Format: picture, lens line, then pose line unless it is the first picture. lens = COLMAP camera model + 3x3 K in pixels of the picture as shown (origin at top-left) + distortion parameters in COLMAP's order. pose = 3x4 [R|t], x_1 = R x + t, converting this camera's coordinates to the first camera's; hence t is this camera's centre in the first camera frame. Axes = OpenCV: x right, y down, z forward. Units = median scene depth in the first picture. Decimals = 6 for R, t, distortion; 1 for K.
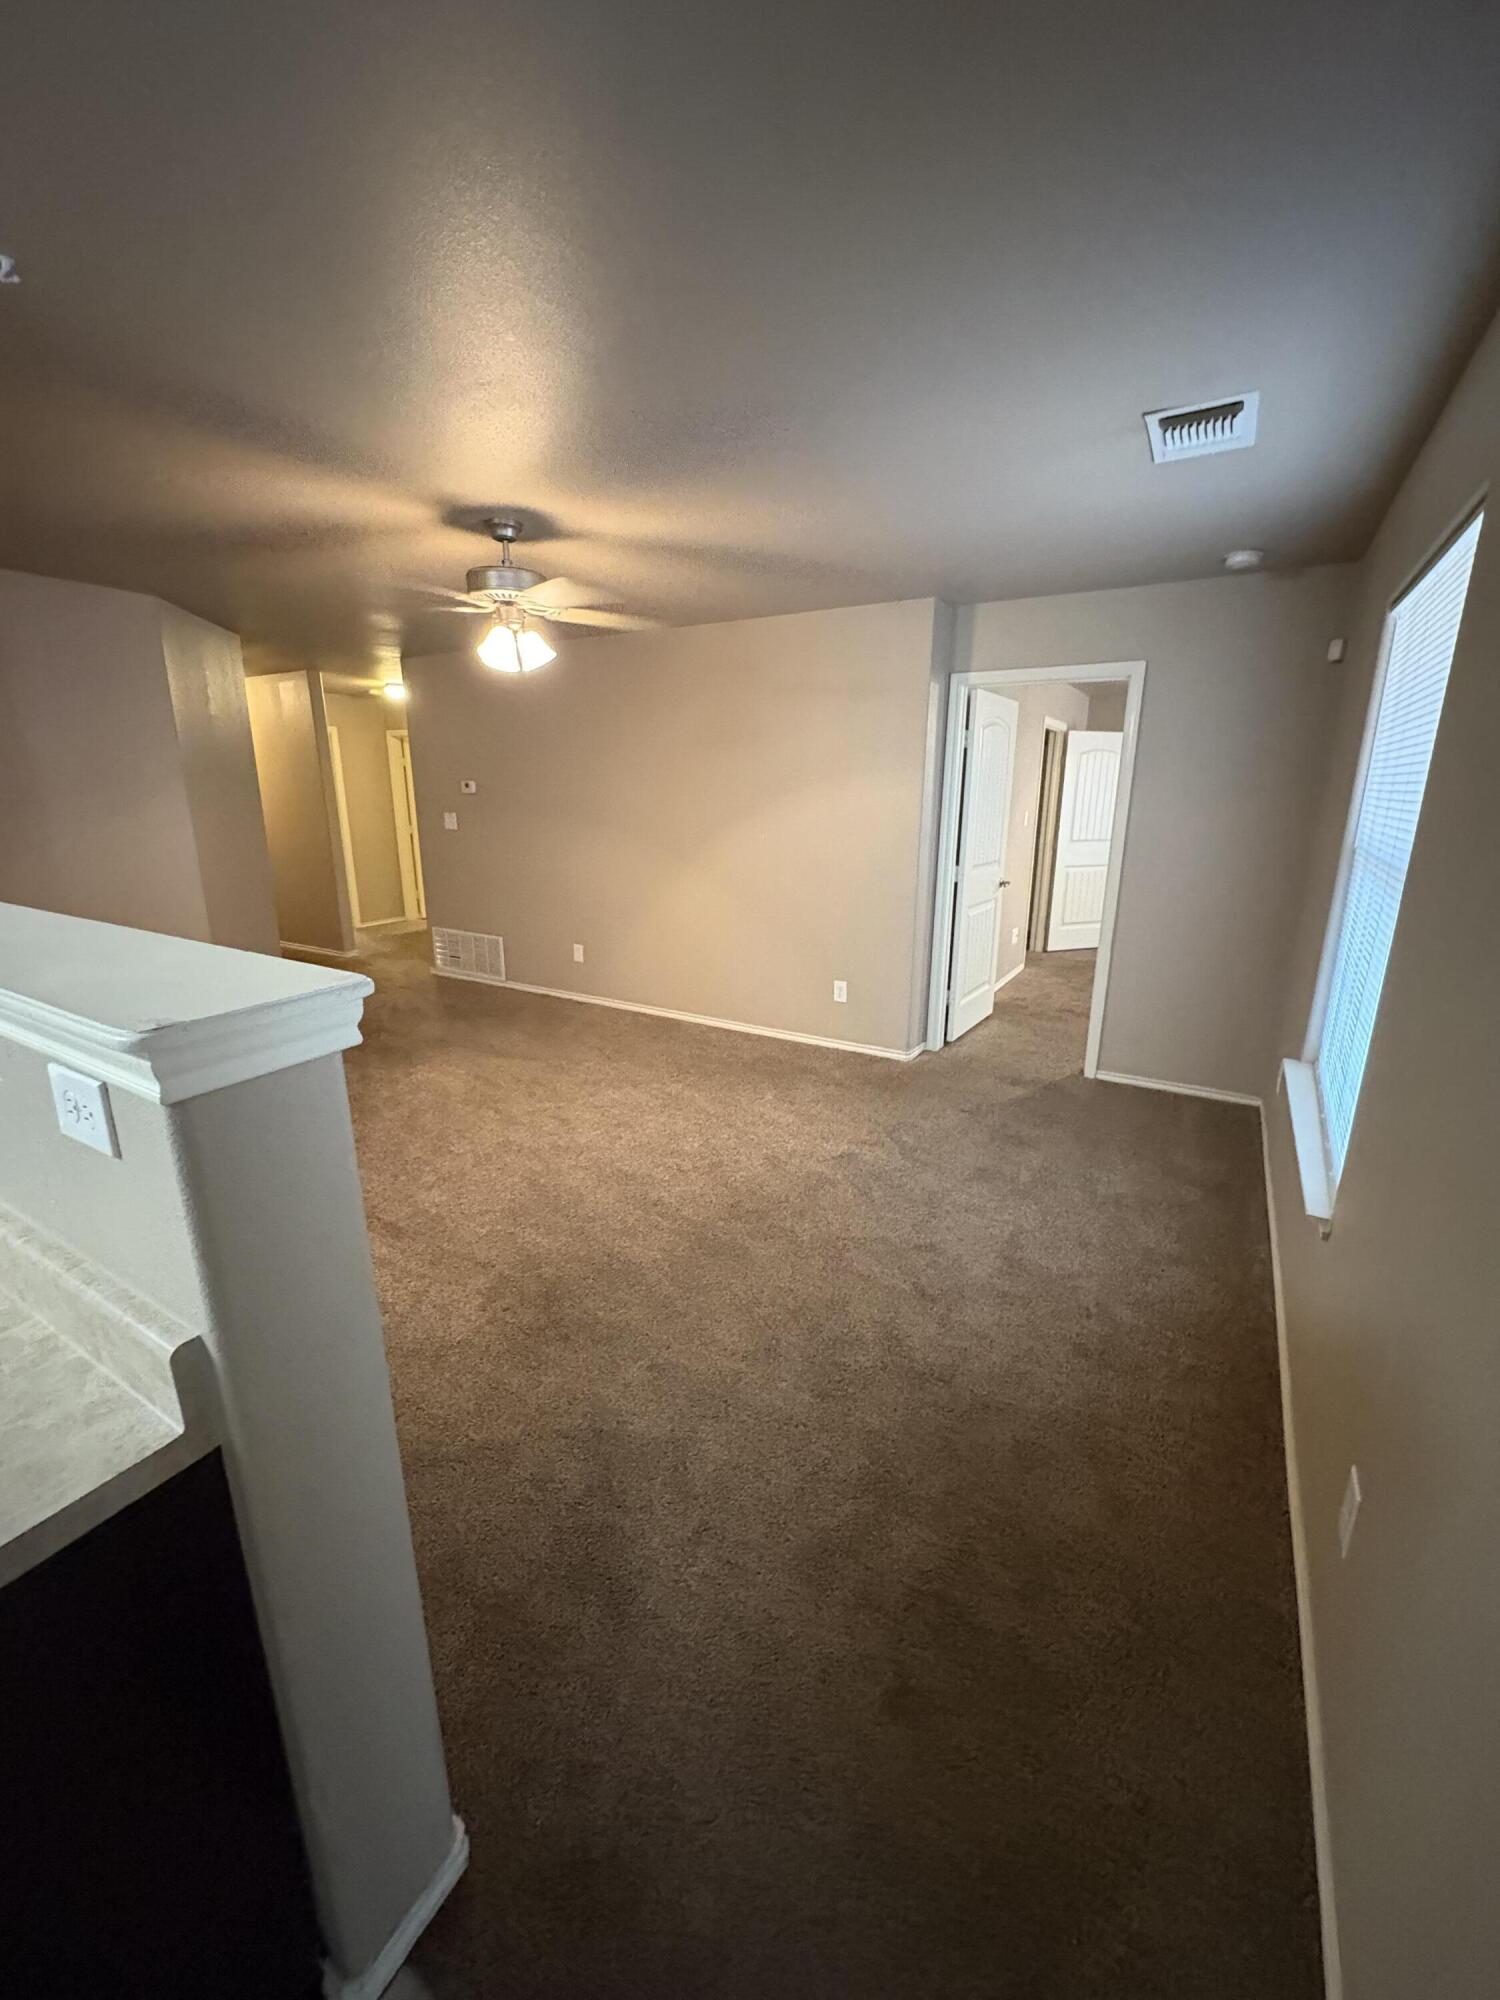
lens RADIAL K [[795.5, 0, 751.5], [0, 795.5, 996.5], [0, 0, 1]] dist [-0.001149, 0.000241]
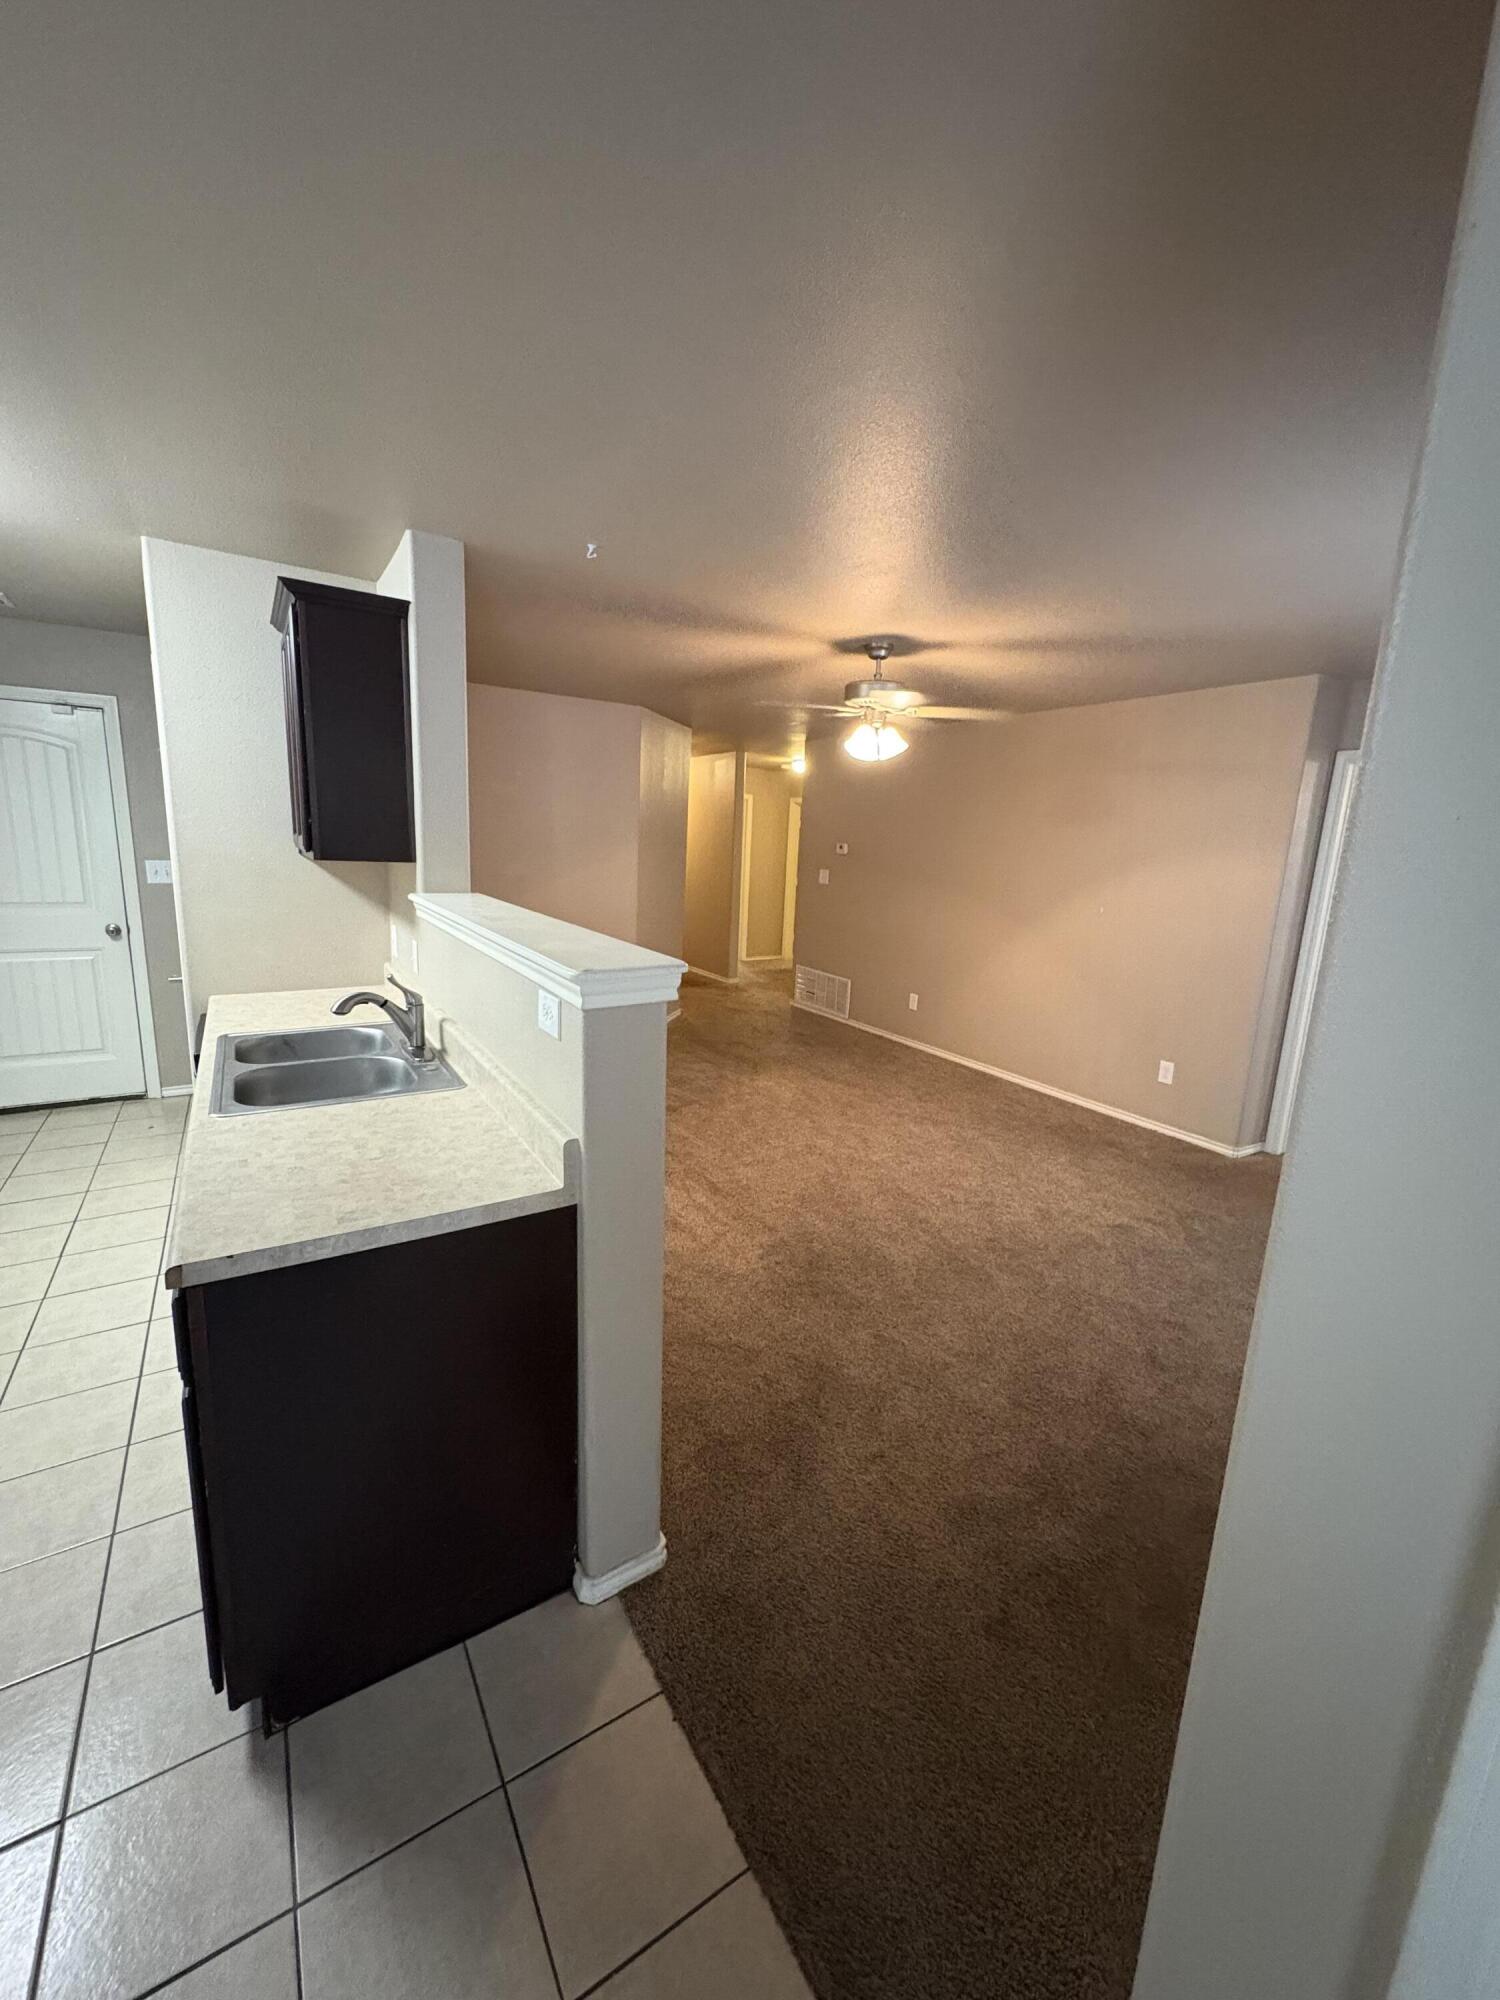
lens RADIAL K [[795.5, 0, 752.6], [0, 795.5, 991.3], [0, 0, 1]] dist [-0.001149, 0.000241]
pose [[0.890798, 0.118235, -0.438748, 0.114176], [-0.153051, 0.987206, -0.044708, 0.024821], [0.427848, 0.106976, 0.897497, -0.137003]]
